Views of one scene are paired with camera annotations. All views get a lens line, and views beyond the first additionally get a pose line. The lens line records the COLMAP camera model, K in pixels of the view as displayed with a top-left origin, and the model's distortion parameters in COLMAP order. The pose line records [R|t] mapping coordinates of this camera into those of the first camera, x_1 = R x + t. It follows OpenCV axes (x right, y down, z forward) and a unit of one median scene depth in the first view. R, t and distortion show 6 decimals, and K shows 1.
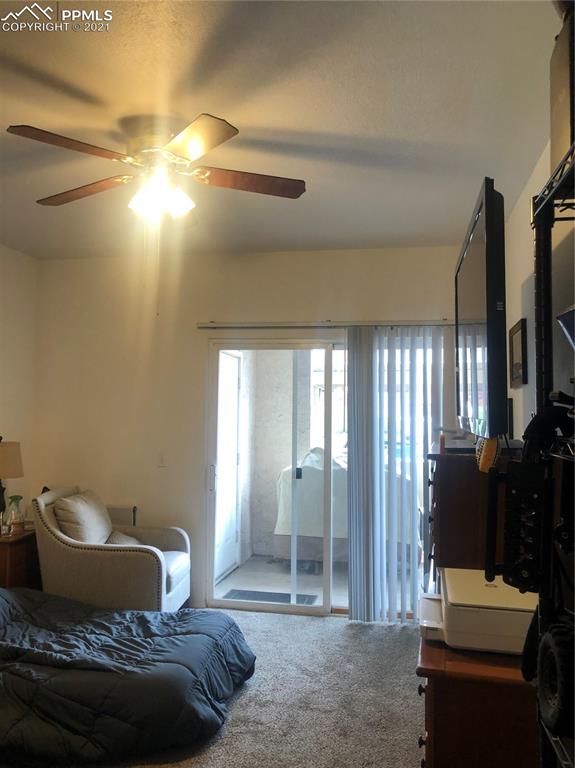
lens RADIAL K [[629.4, 0, 287.4], [0, 629.4, 382.6], [0, 0, 1]] dist [0.039122, -0.028989]
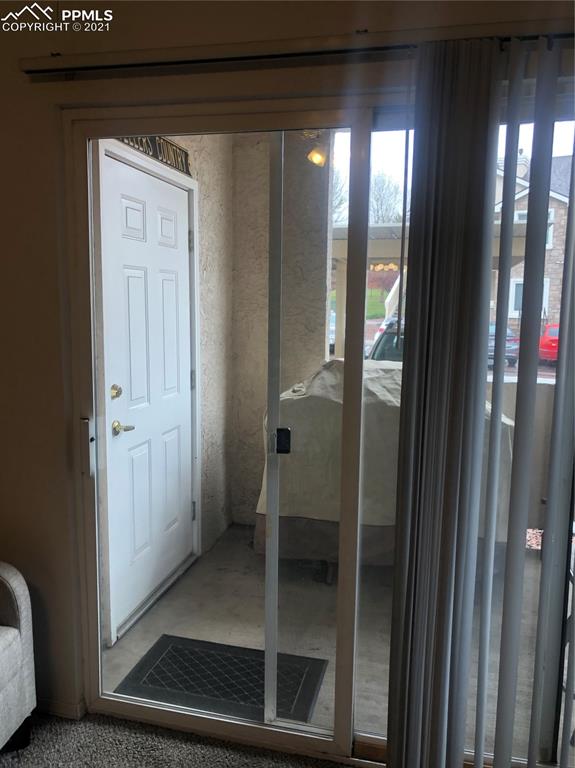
lens RADIAL K [[629.4, 0, 255.3], [0, 629.4, 384.9], [0, 0, 1]] dist [0.039122, -0.028989]
pose [[0.995434, 0.011442, -0.094767, 0.049191], [0.006469, 0.982421, 0.186564, 0.035937], [0.095236, -0.186326, 0.977861, 0.749865]]
